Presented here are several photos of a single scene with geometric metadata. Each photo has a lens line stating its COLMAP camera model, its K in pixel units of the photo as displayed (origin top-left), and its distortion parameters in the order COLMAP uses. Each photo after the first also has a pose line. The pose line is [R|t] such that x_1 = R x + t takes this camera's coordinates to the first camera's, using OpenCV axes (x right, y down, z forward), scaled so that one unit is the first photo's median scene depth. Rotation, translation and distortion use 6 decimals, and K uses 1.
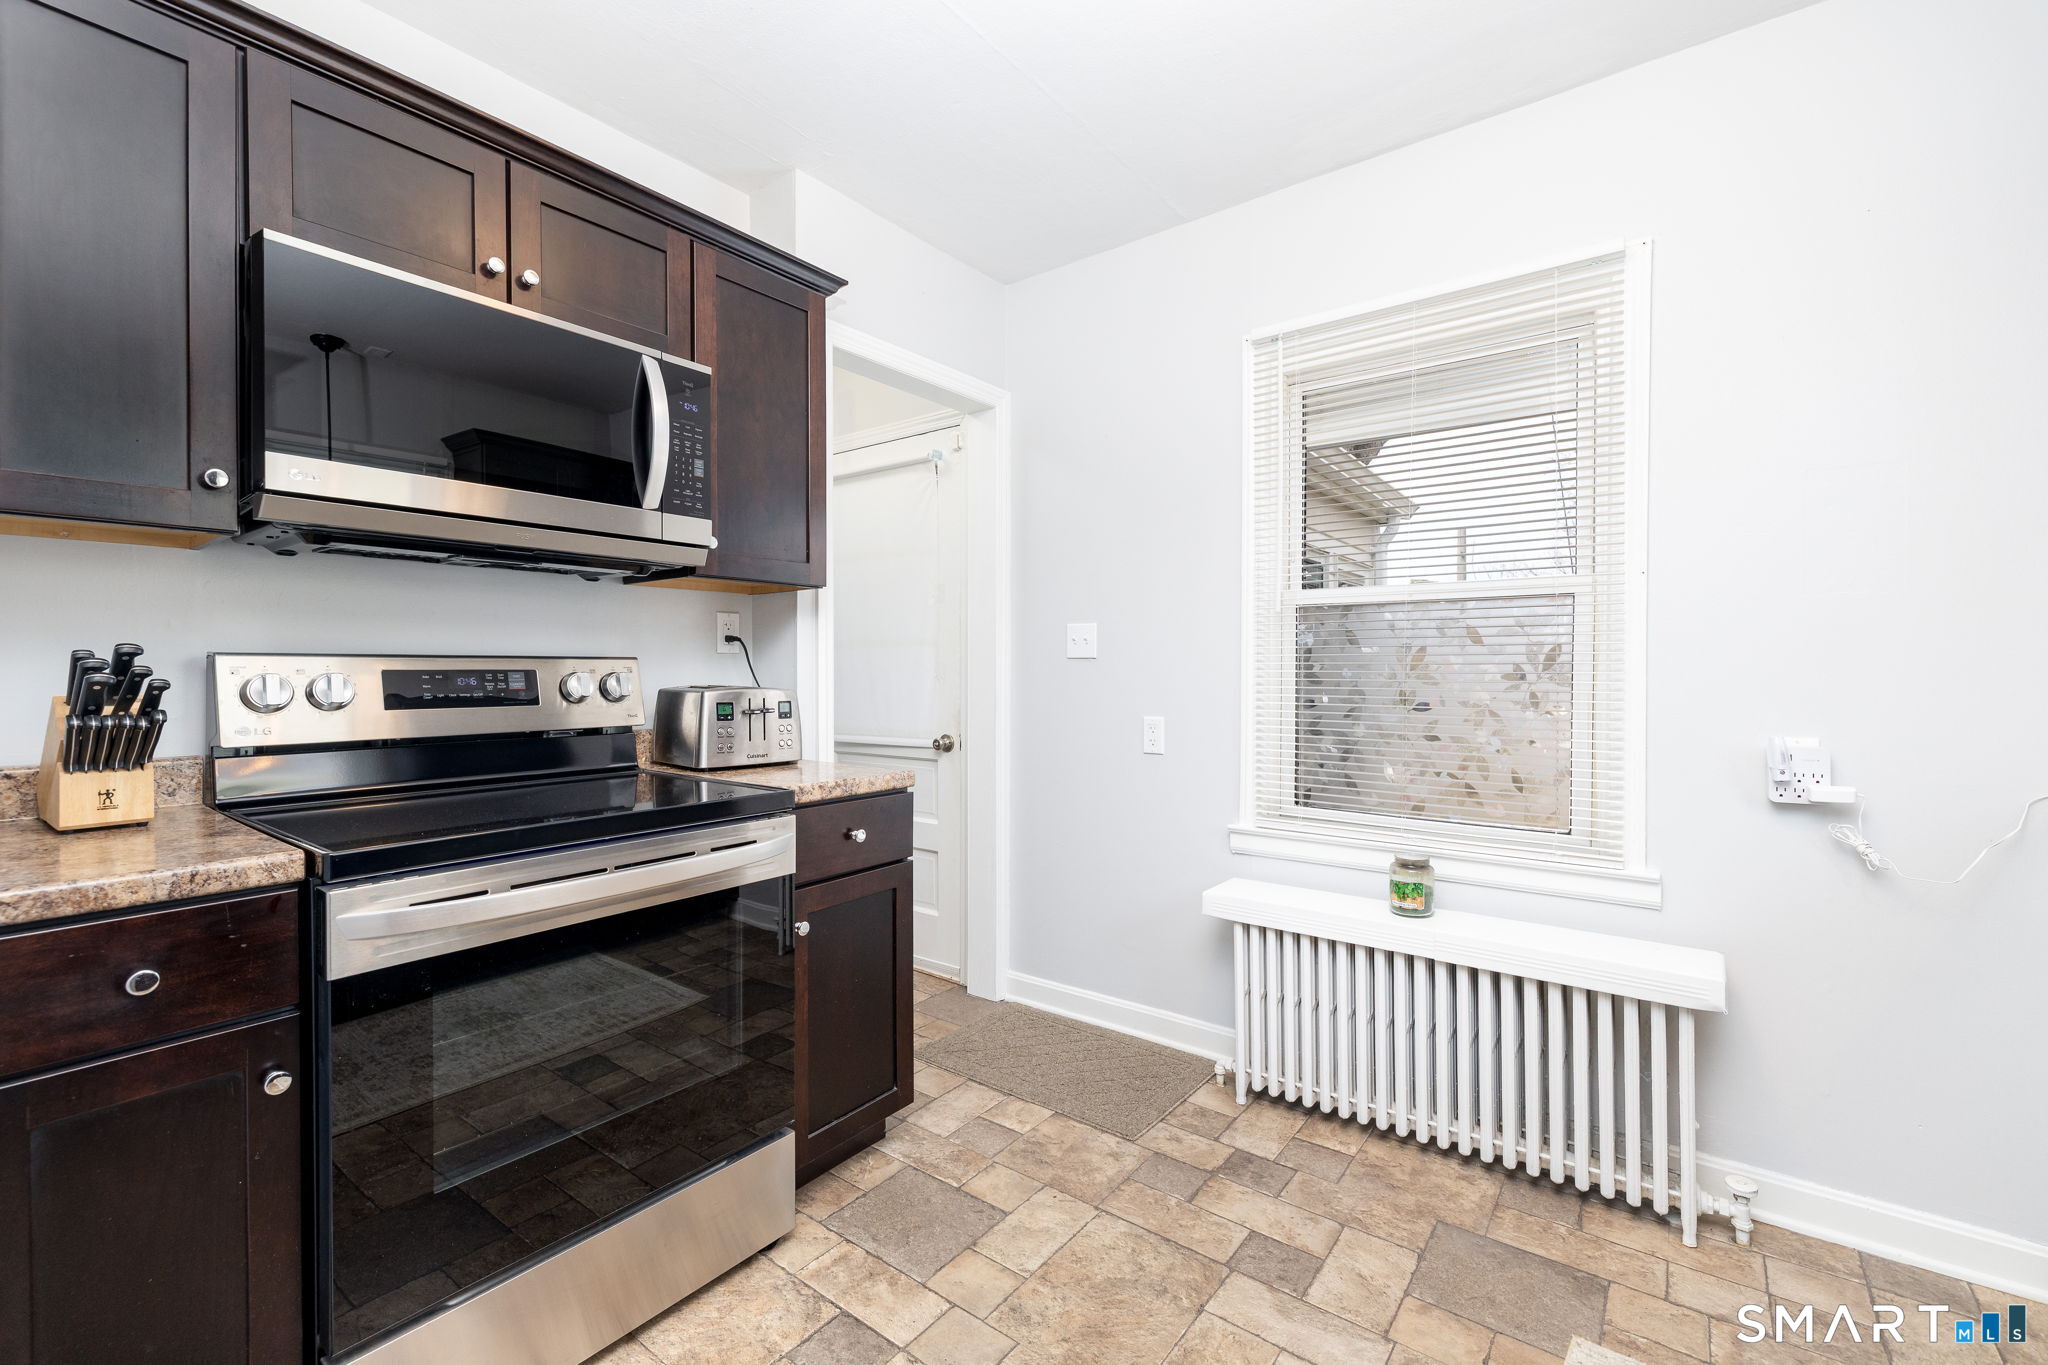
lens RADIAL K [[852.2, 0, 1028.8], [0, 852.2, 672.0], [0, 0, 1]] dist [0.000263, 0.000142]
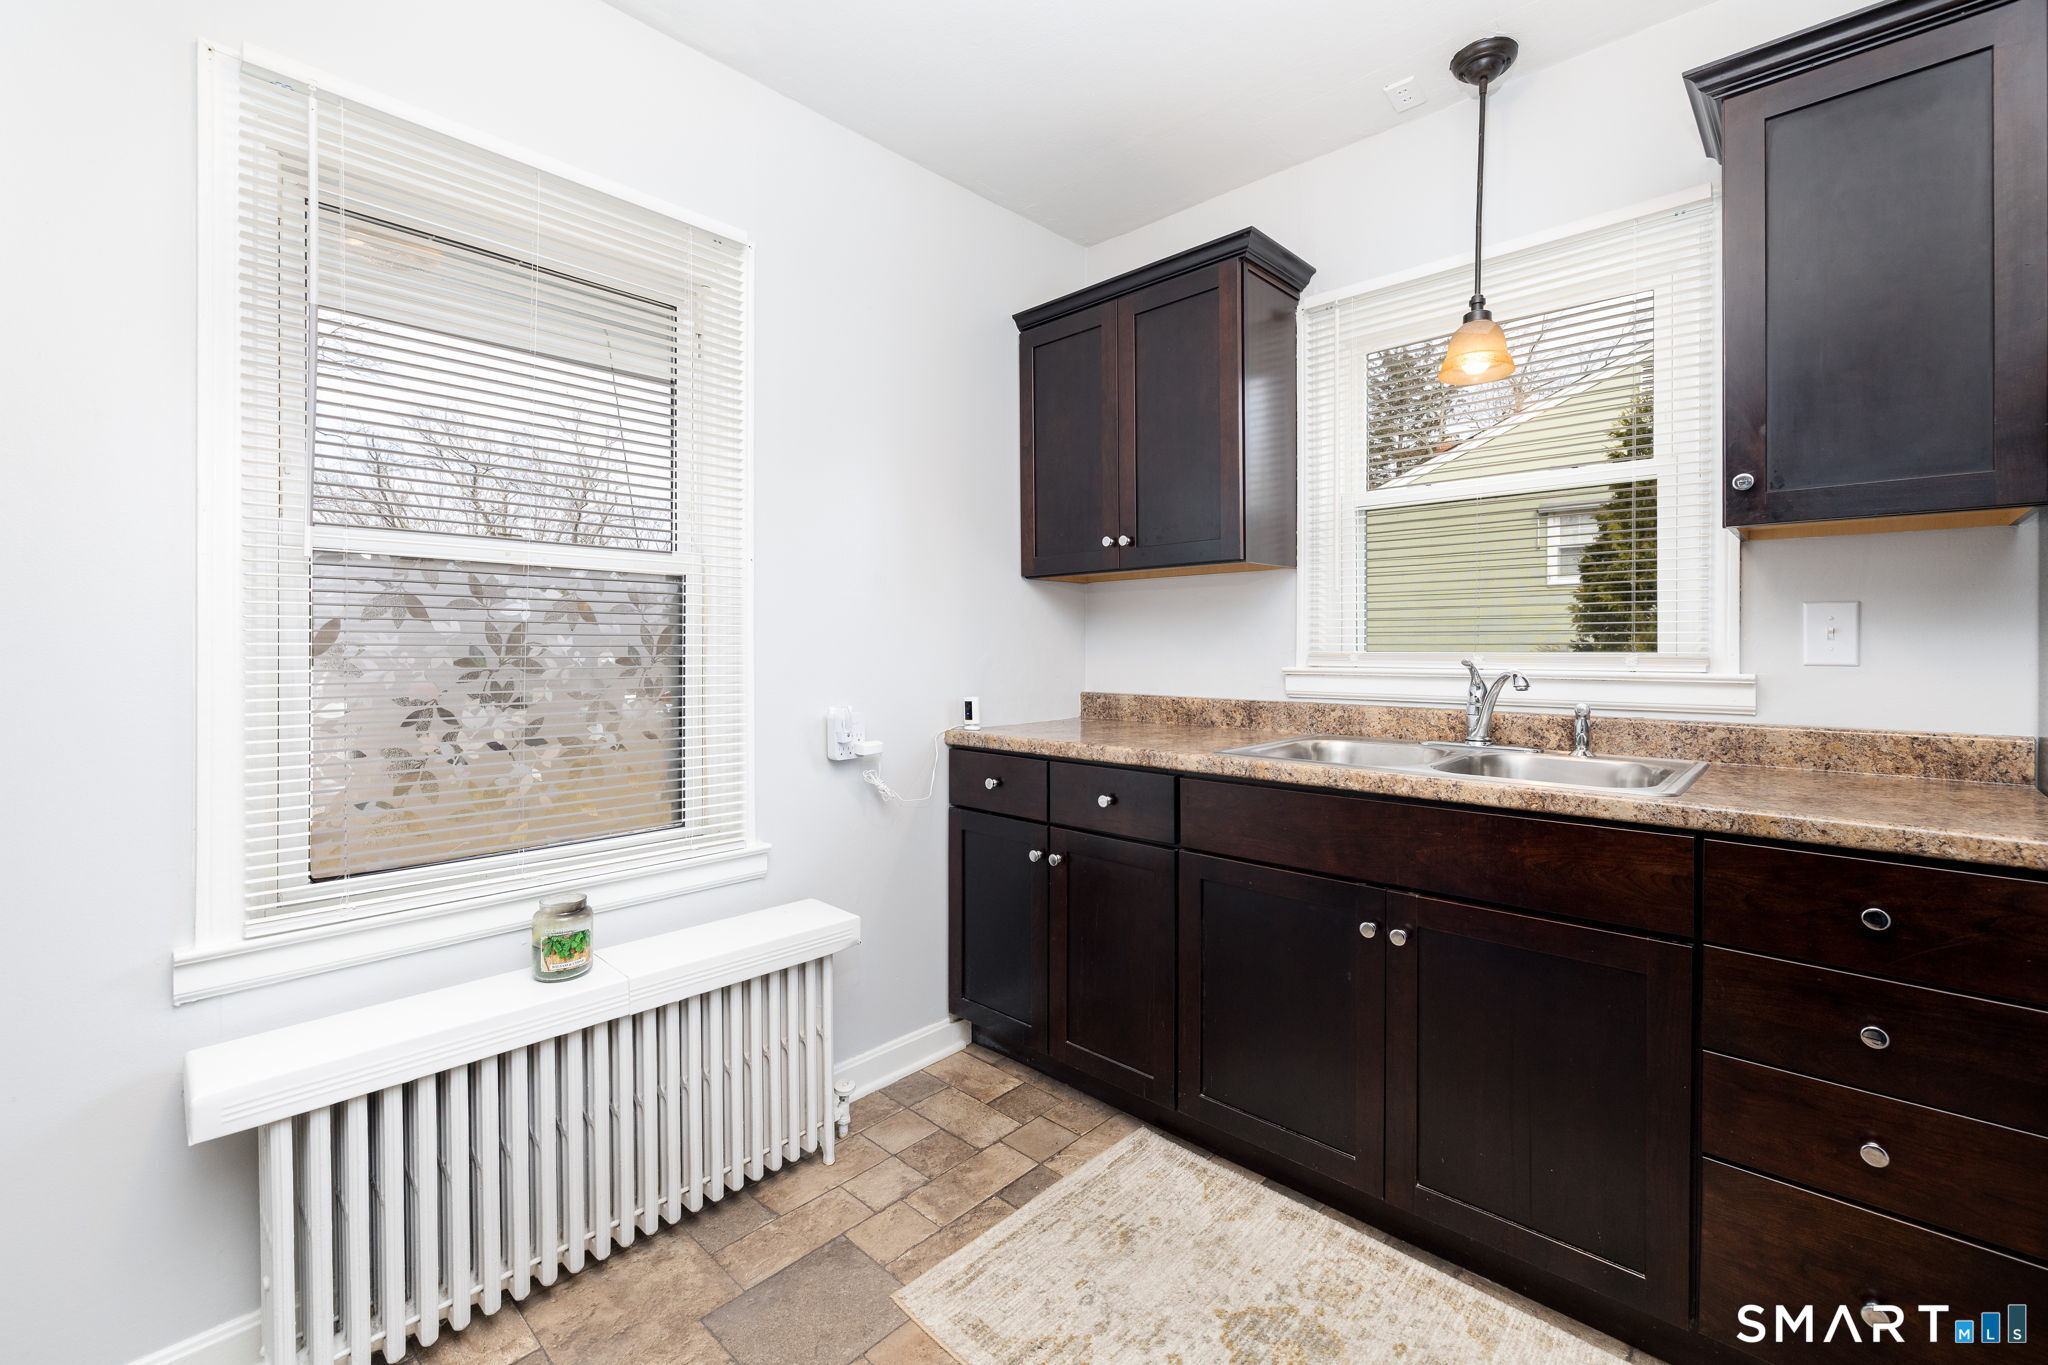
lens RADIAL K [[852.2, 0, 1047.7], [0, 852.2, 650.0], [0, 0, 1]] dist [0.000263, 0.000142]
pose [[0.116169, 0.000765, 0.993229, -0.259927], [0.008425, 0.999963, -0.001755, -0.000685], [-0.993194, 0.008572, 0.116158, 0.486634]]
